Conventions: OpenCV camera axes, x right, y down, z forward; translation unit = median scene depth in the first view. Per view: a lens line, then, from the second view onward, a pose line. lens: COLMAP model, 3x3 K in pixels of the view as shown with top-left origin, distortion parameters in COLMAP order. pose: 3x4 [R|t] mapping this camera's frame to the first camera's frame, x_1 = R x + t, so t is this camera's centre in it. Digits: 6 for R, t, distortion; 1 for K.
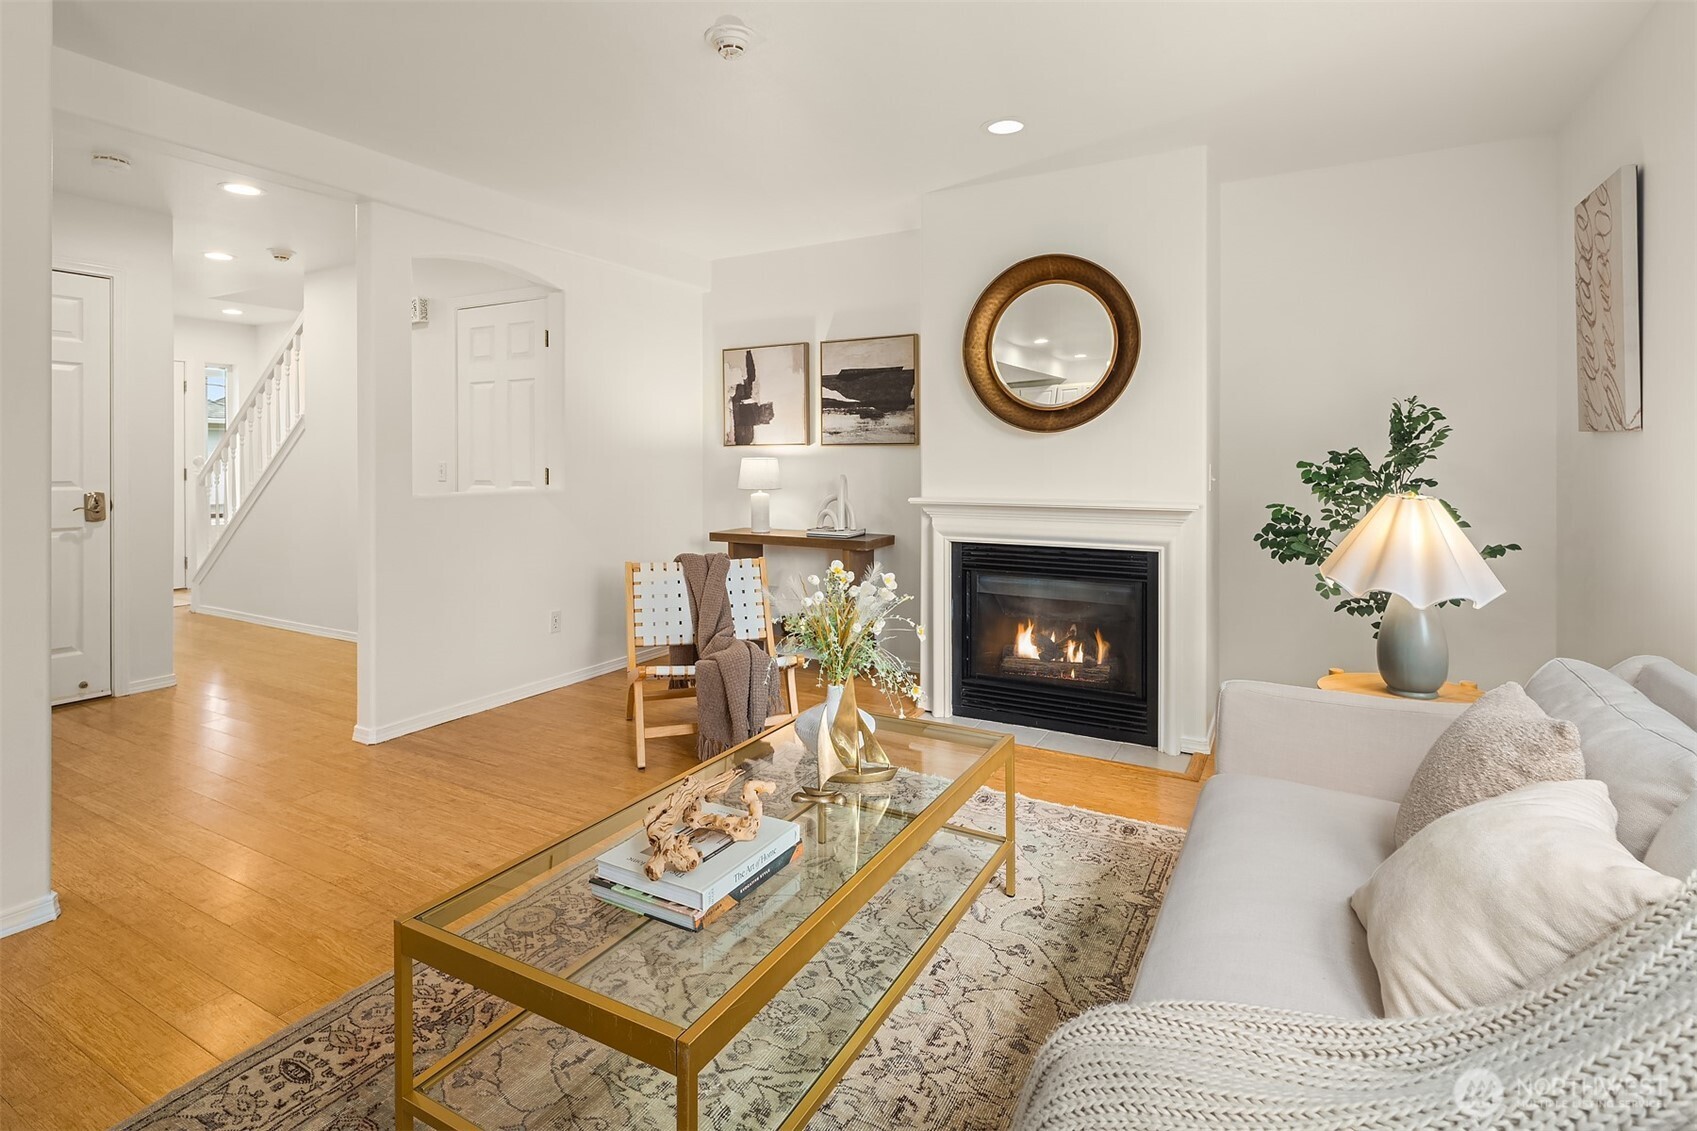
lens RADIAL K [[833.7, 0, 837.0], [0, 833.7, 460.5], [0, 0, 1]] dist [0.003092, -0.003296]
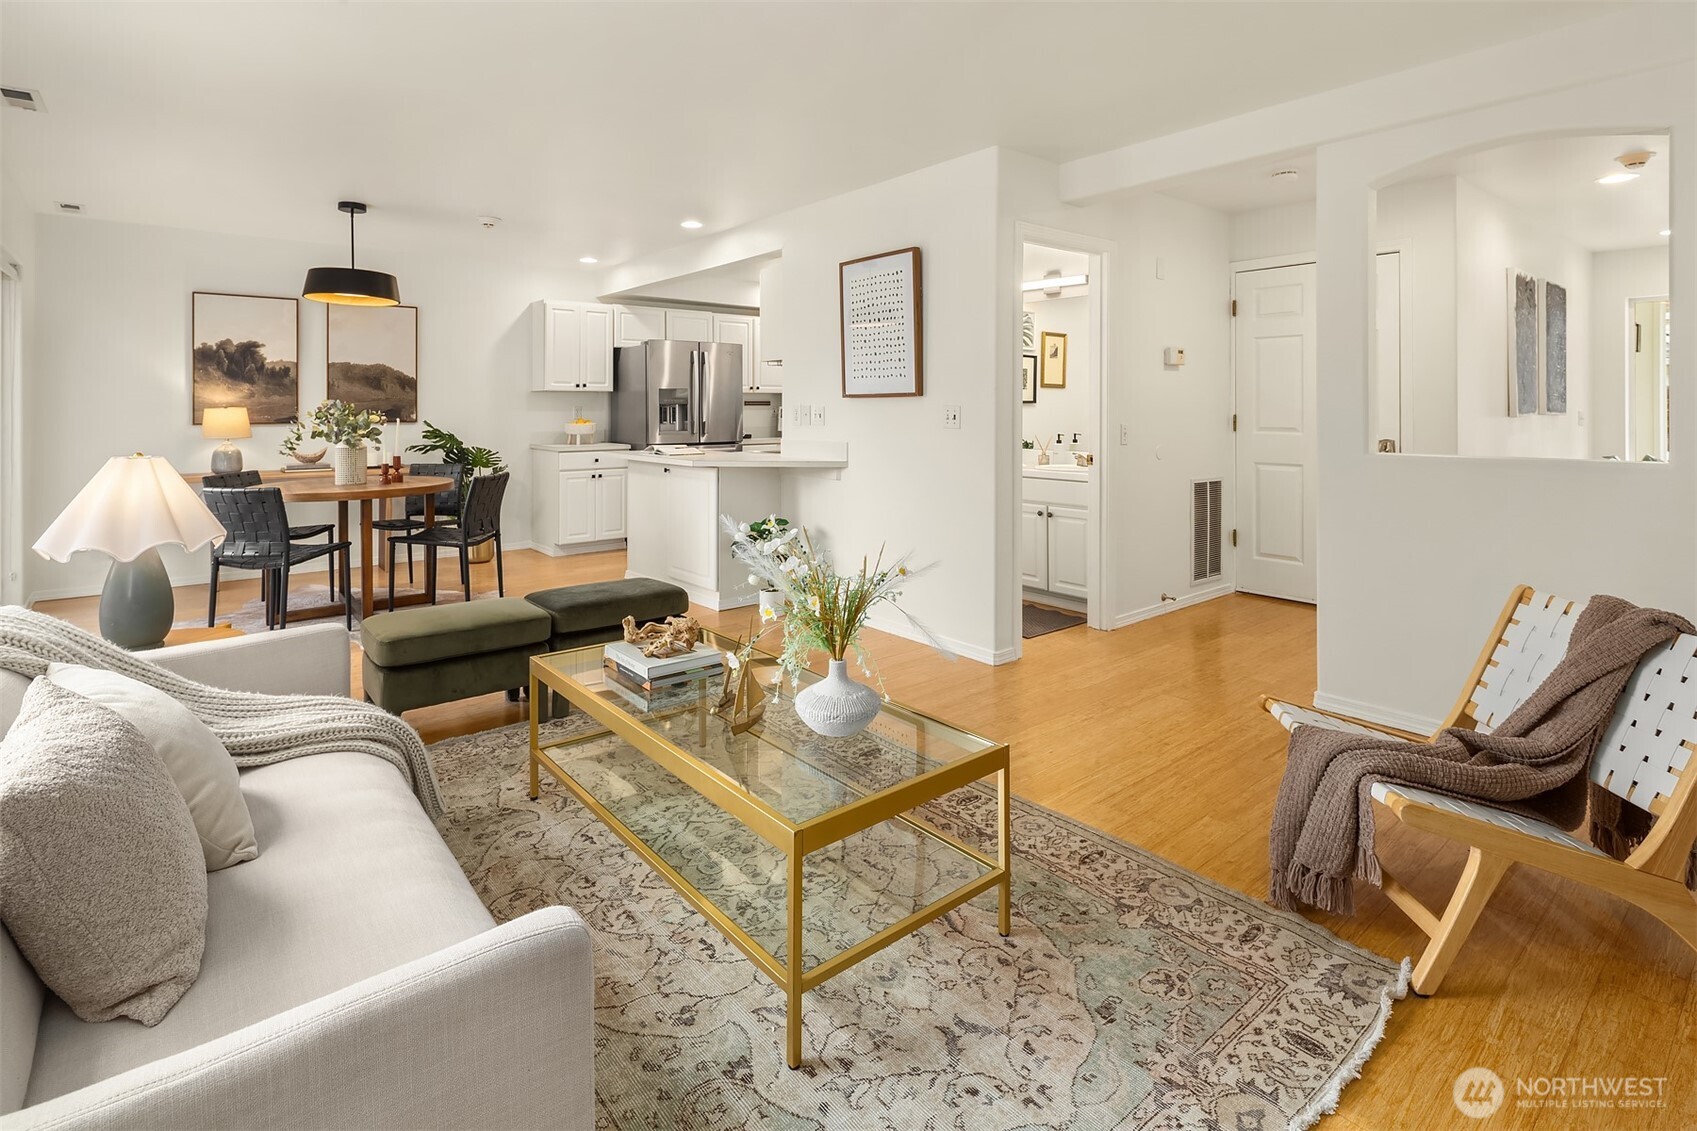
lens RADIAL K [[833.7, 0, 840.7], [0, 833.7, 402.8], [0, 0, 1]] dist [0.003092, -0.003296]
pose [[-0.364097, -0.000262, -0.931361, 0.563507], [0.001072, 0.999999, -0.000700, -0.010463], [0.931360, -0.001253, -0.364096, 0.876984]]
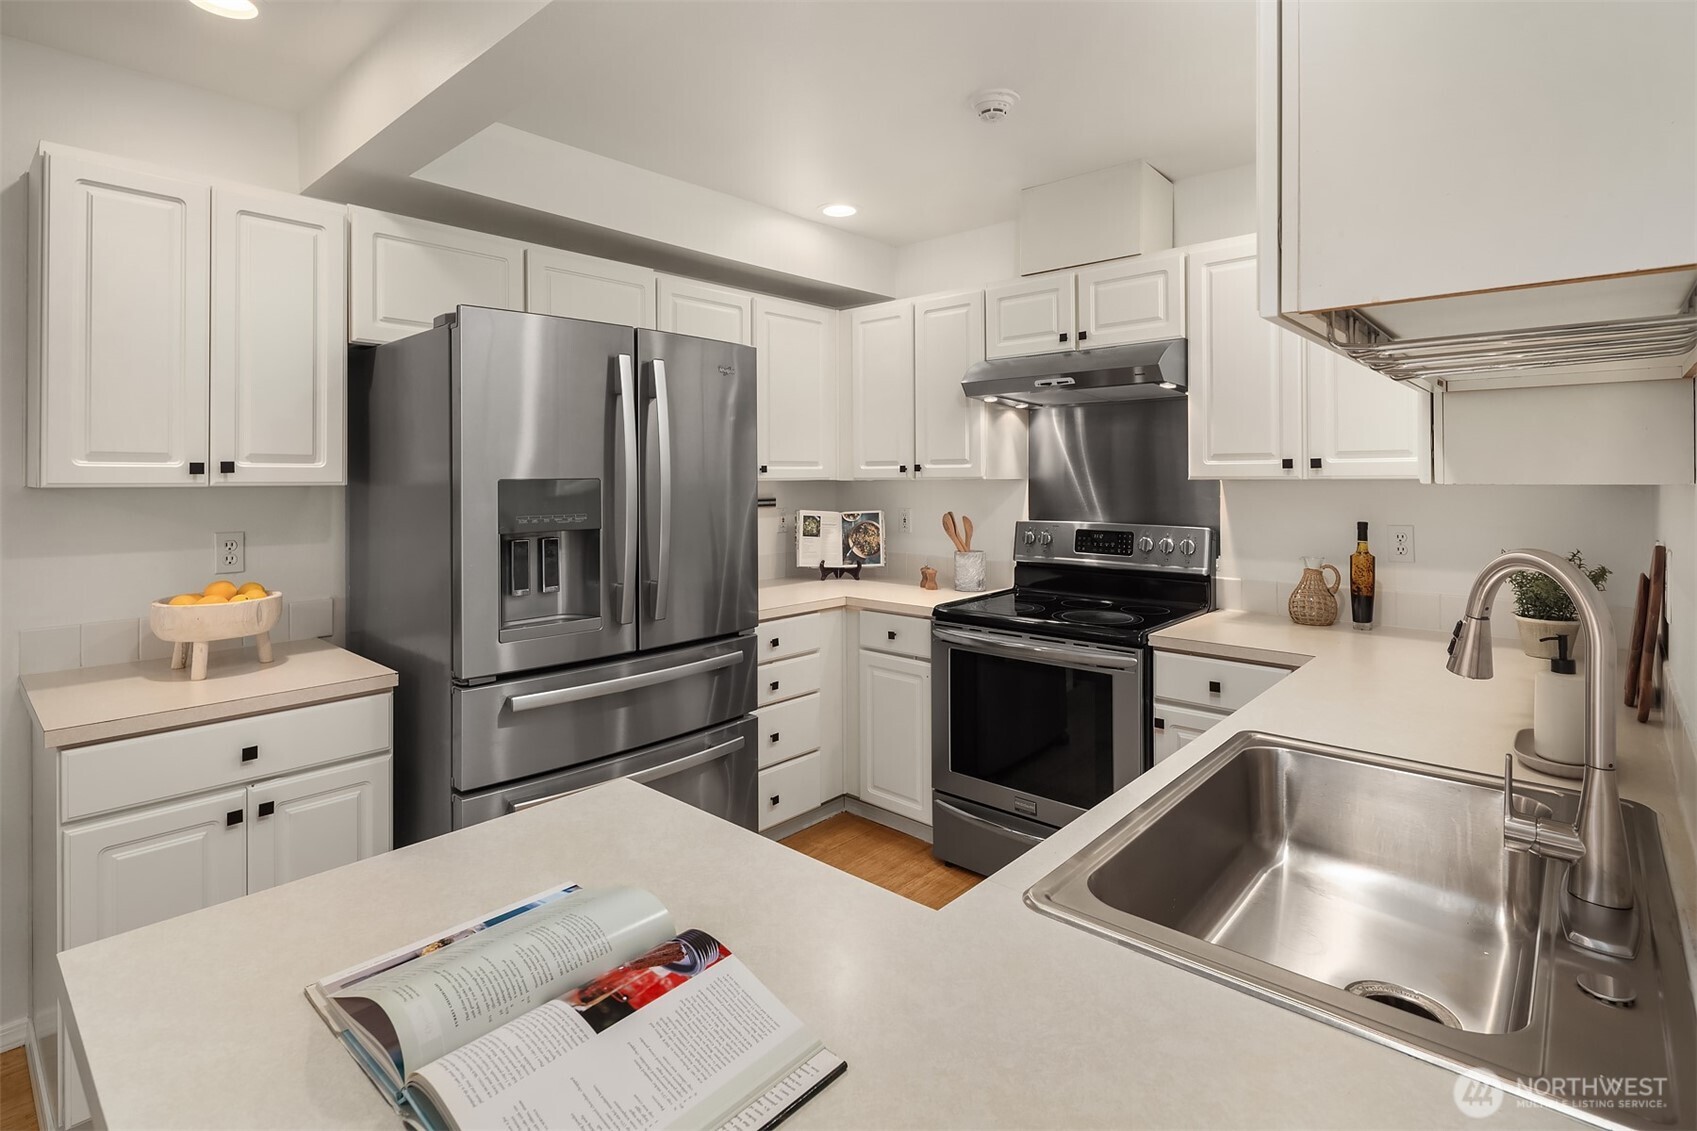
lens RADIAL K [[833.7, 0, 843.4], [0, 833.7, 478.8], [0, 0, 1]] dist [0.003092, -0.003296]
pose [[-0.219685, 0.009543, -0.975524, -0.692588], [0.002148, 0.999954, 0.009299, -0.054410], [0.975569, -0.000053, -0.219695, 0.061043]]
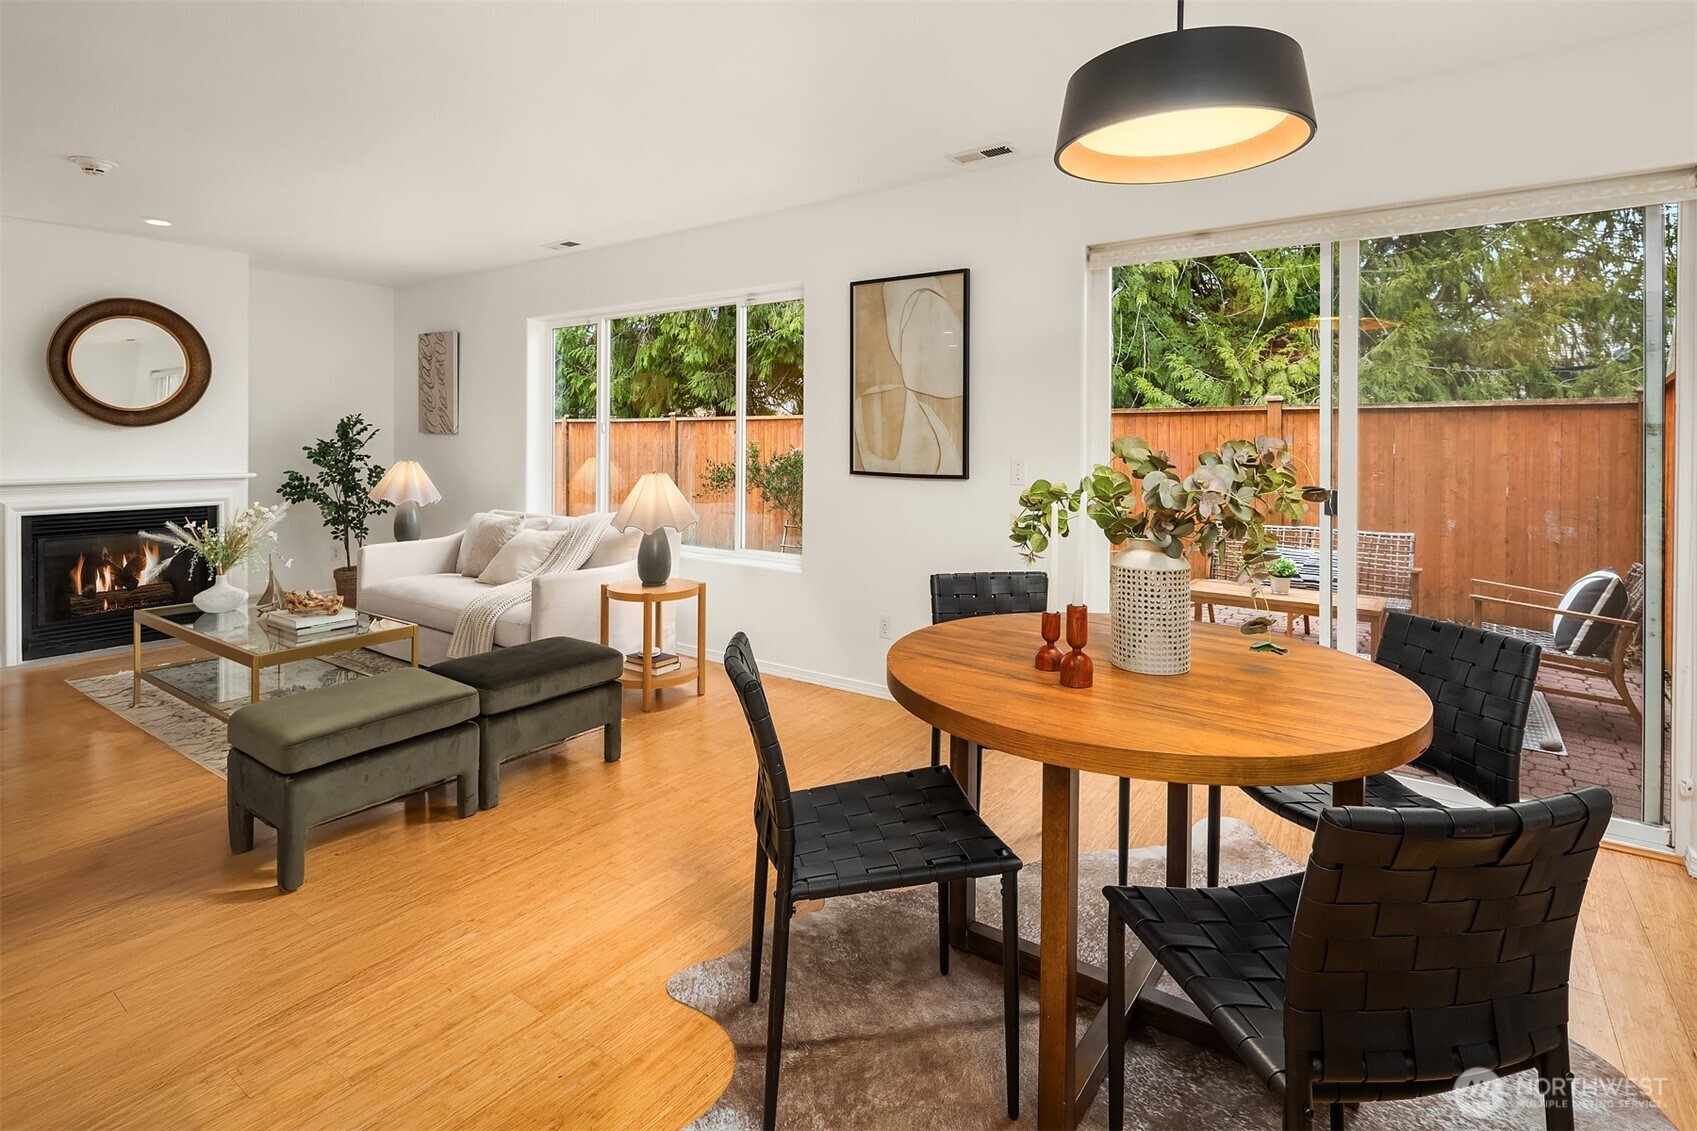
lens RADIAL K [[833.7, 0, 853.1], [0, 833.7, 438.1], [0, 0, 1]] dist [0.003092, -0.003296]
pose [[0.099922, 0.000375, 0.994995, -1.079525], [-0.001239, 0.999999, -0.000252, -0.017533], [-0.994995, -0.001207, 0.099922, -0.347414]]
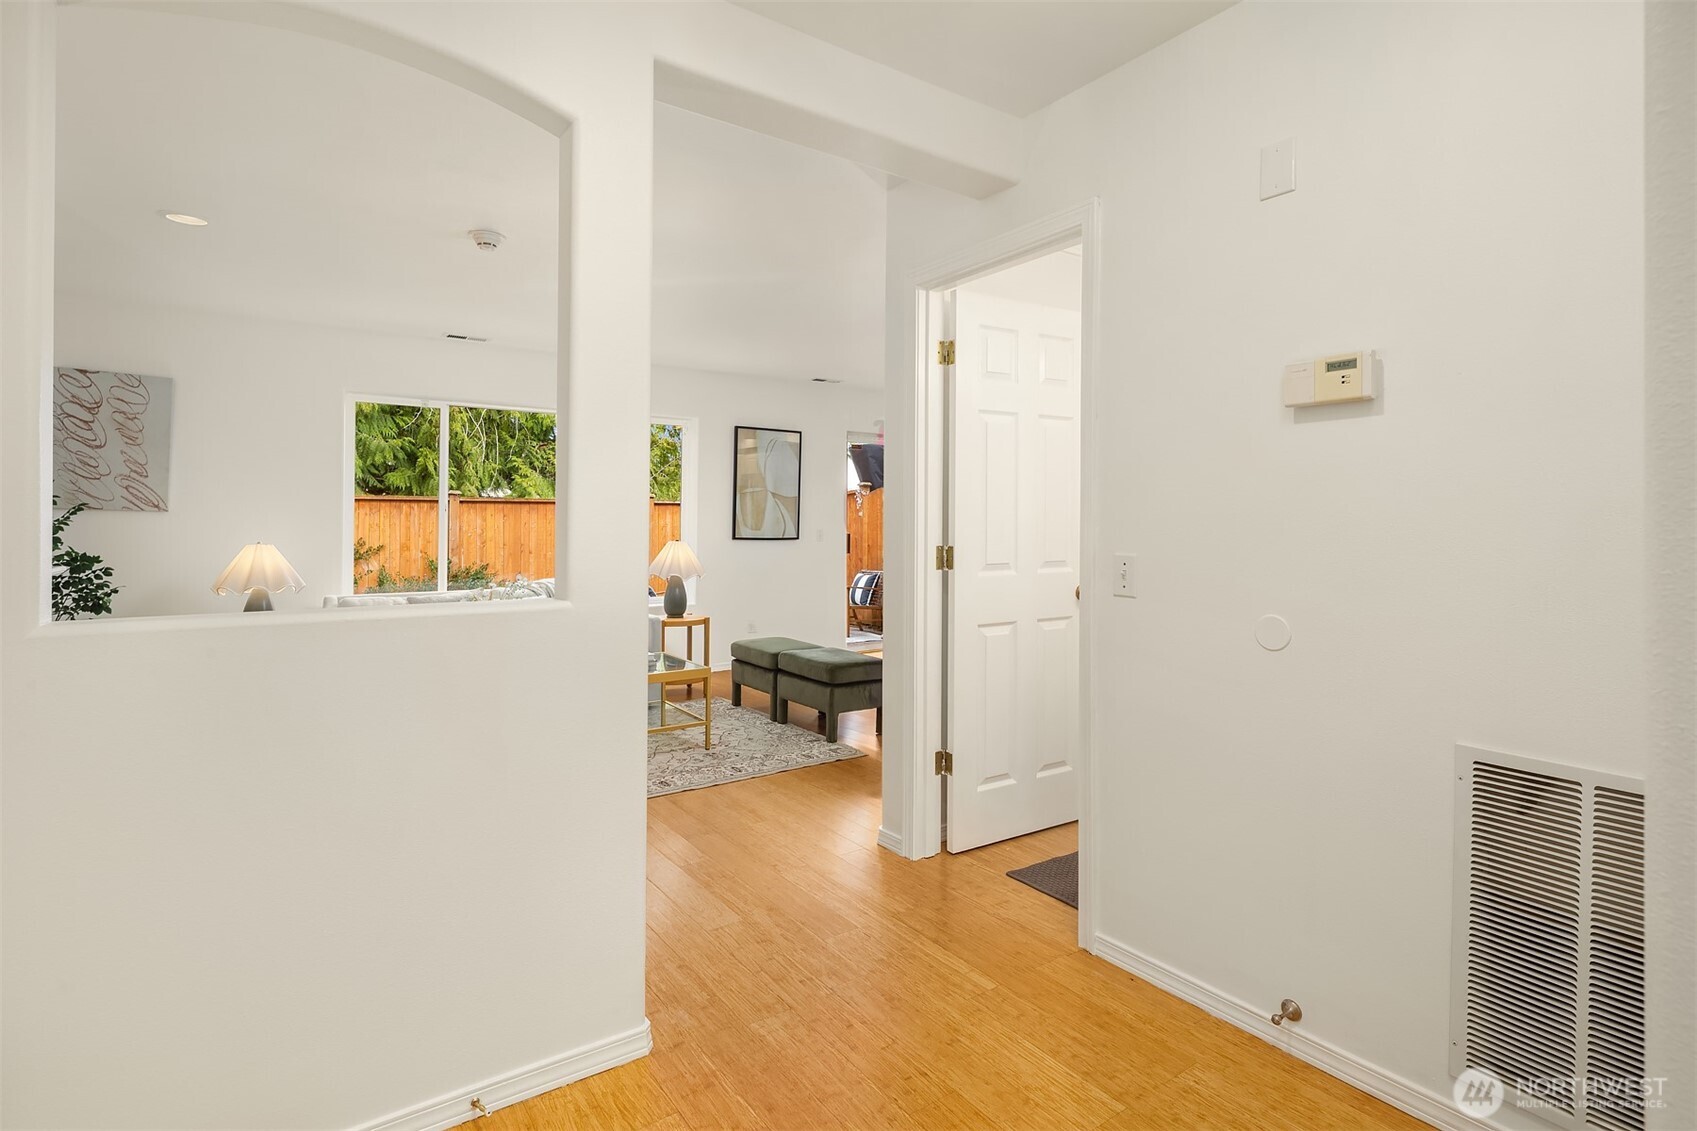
lens RADIAL K [[833.7, 0, 849.1], [0, 833.7, 519.1], [0, 0, 1]] dist [0.003092, -0.003296]
pose [[-0.904028, 0.001183, 0.427471, -0.995875], [-0.000902, 0.999989, -0.004676, -0.006158], [-0.427472, -0.004613, -0.904017, 1.533835]]
